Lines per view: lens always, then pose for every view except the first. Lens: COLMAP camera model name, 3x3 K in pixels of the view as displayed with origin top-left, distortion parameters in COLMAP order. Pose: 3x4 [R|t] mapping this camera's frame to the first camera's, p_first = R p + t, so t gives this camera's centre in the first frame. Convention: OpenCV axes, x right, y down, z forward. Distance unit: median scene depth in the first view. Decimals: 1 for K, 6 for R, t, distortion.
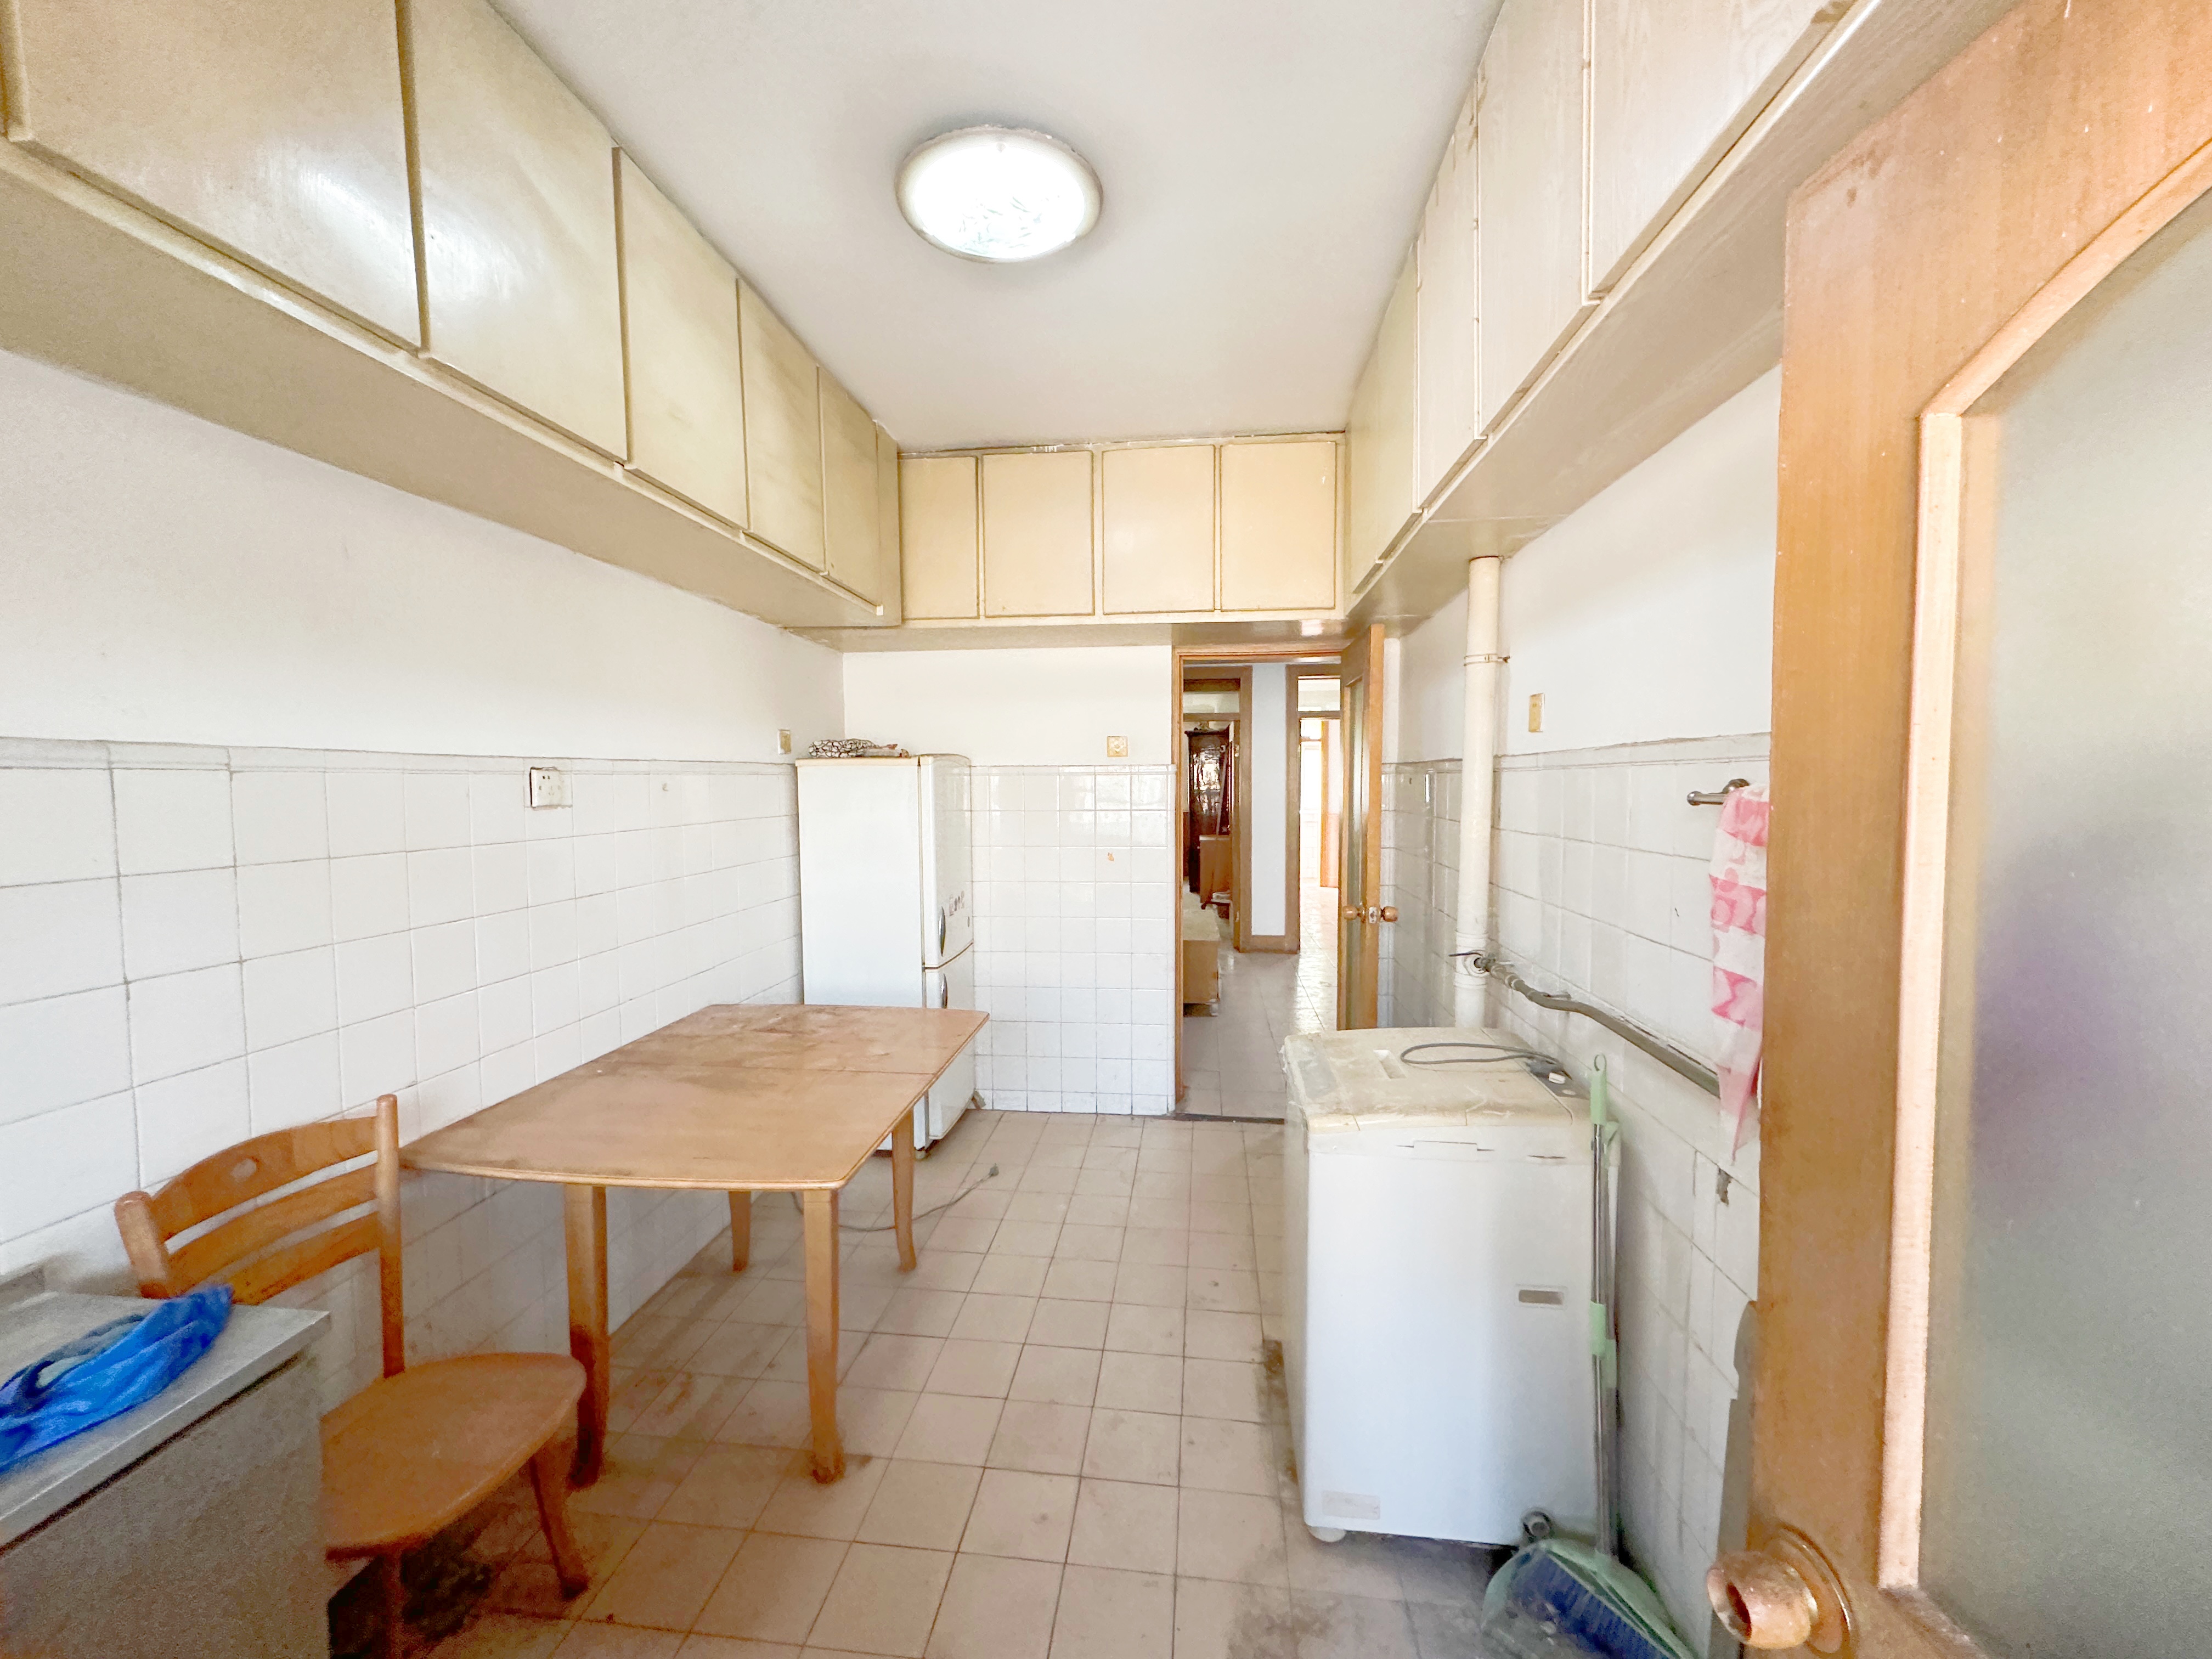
lens RADIAL K [[886.5, 0, 1106.0], [0, 886.5, 829.5], [0, 0, 1]] dist [-0.001149, -0.000159]
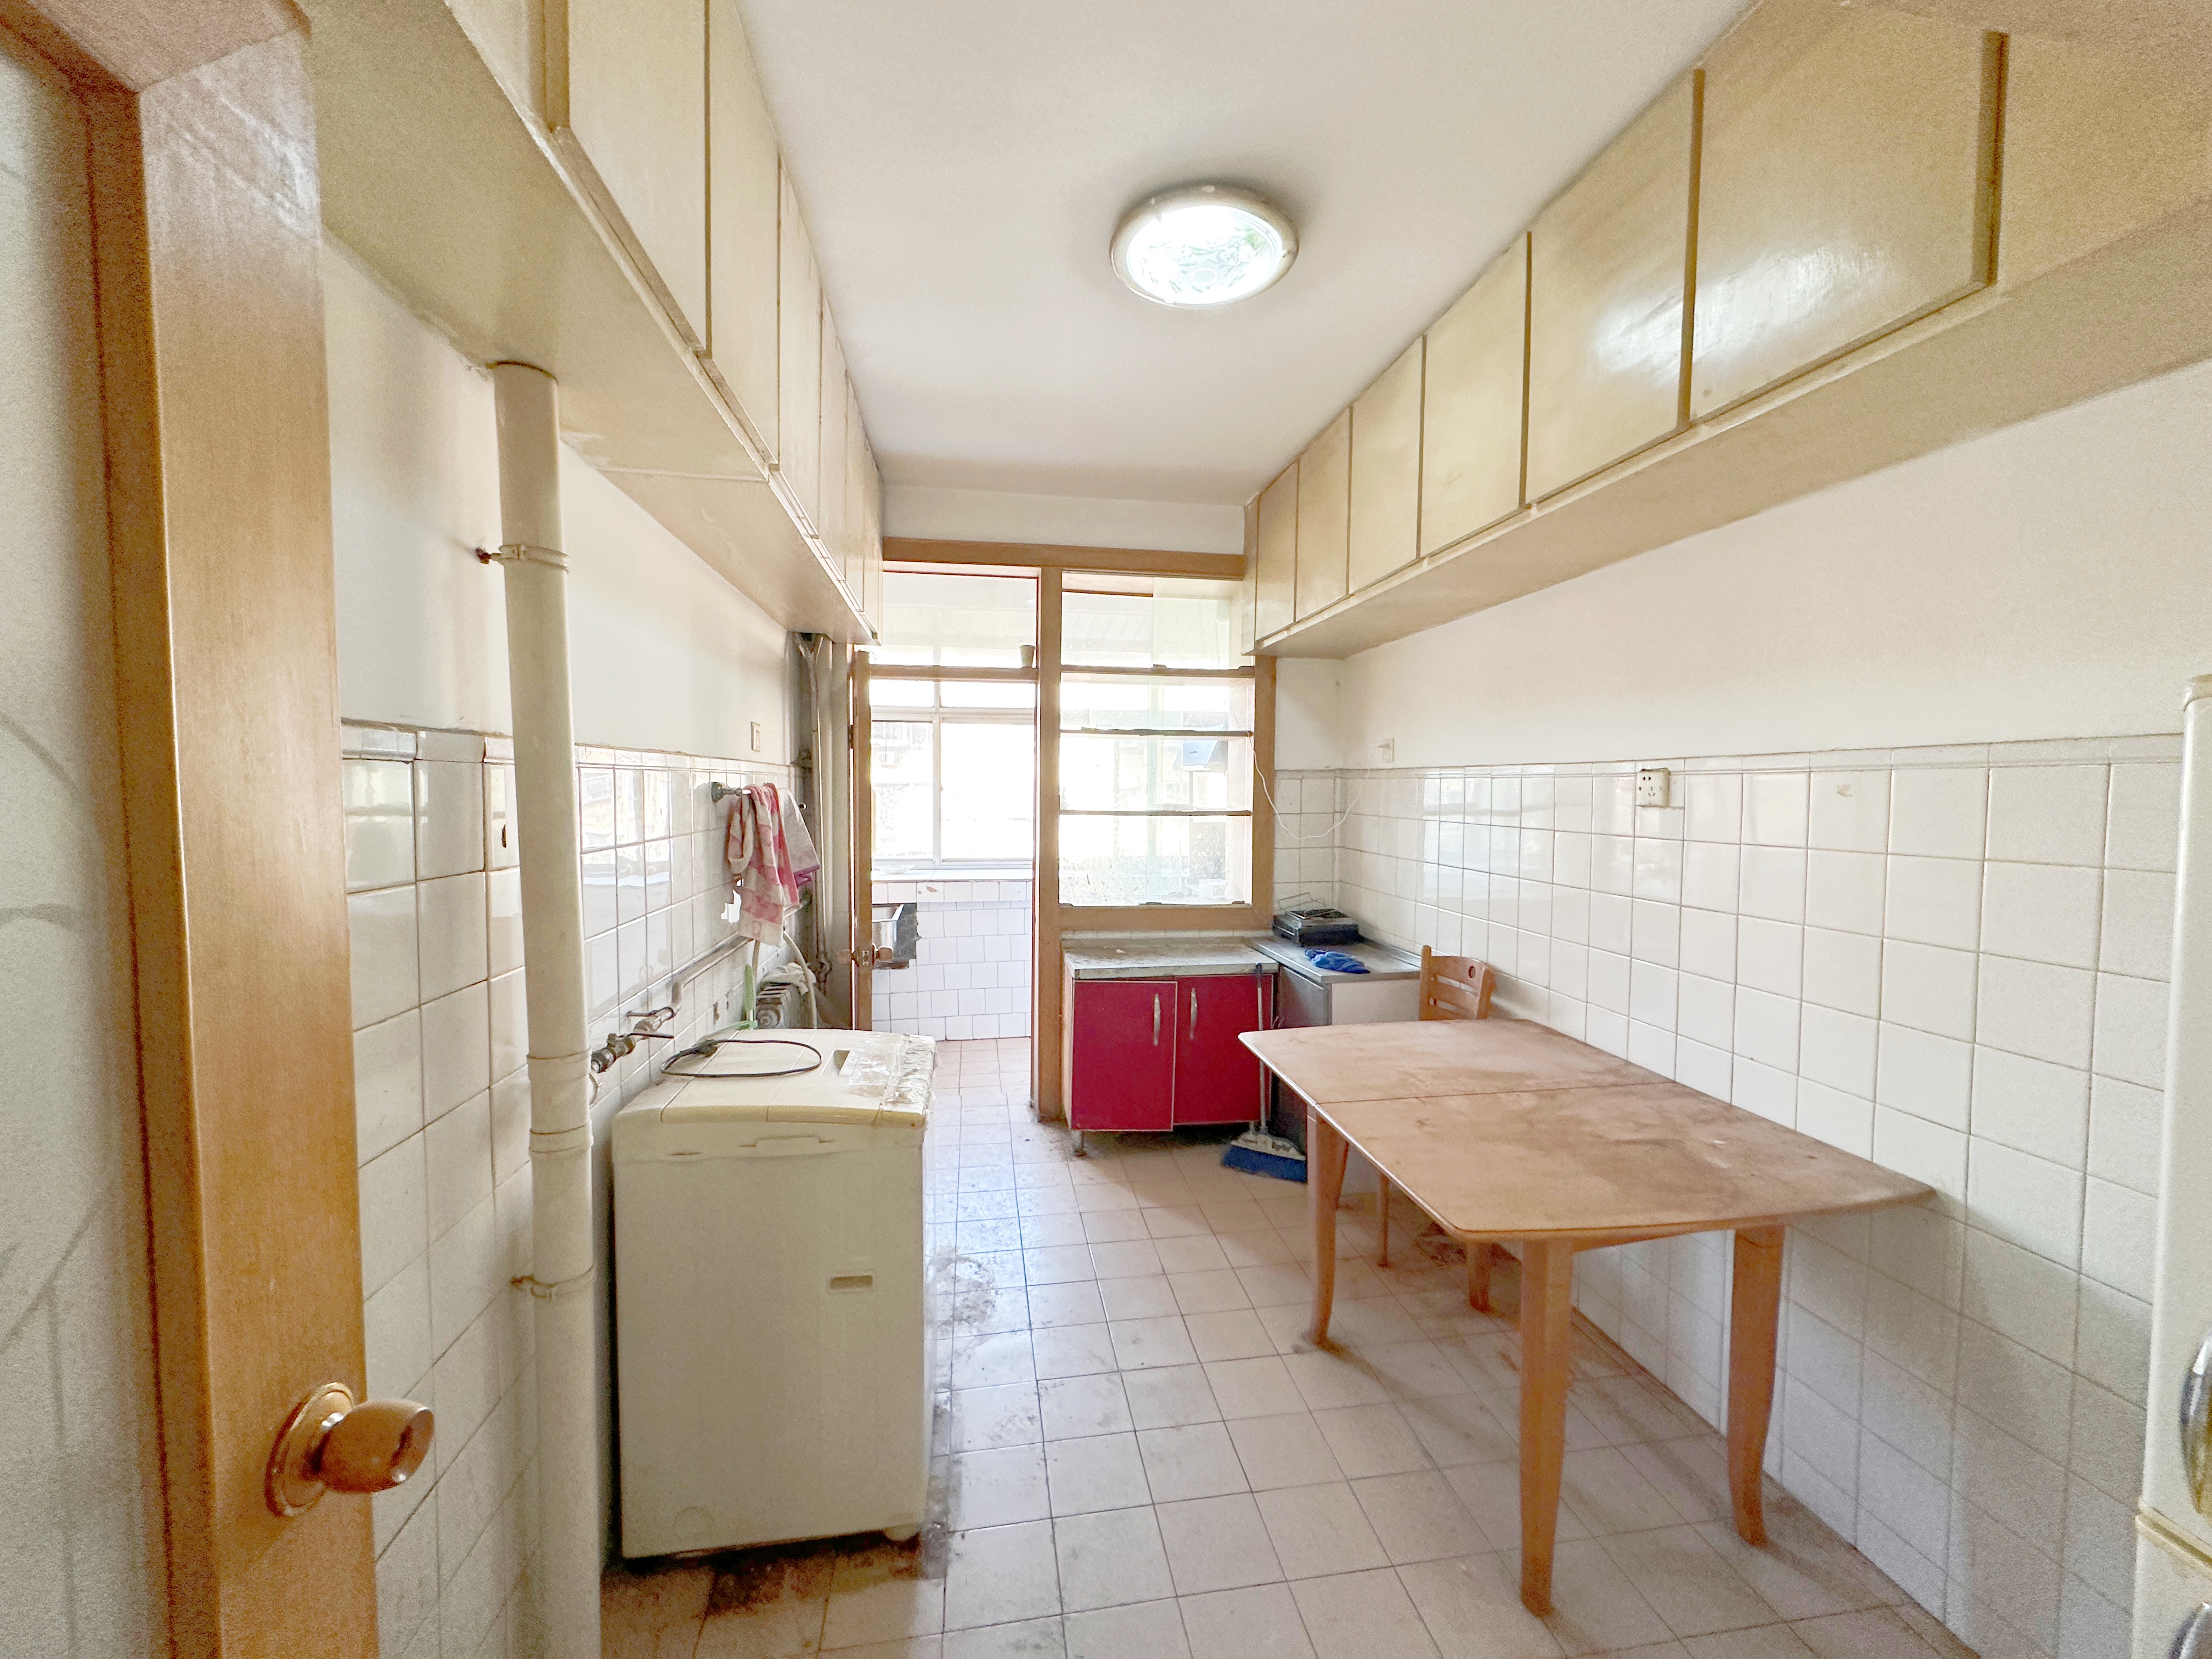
lens RADIAL K [[886.5, 0, 1106.0], [0, 886.5, 829.5], [0, 0, 1]] dist [-0.001149, -0.000159]
pose [[-0.964887, 0.013534, -0.262315, 0.250385], [-0.014212, 0.994519, 0.103586, -0.095415], [0.262279, 0.103677, -0.959407, 1.784208]]
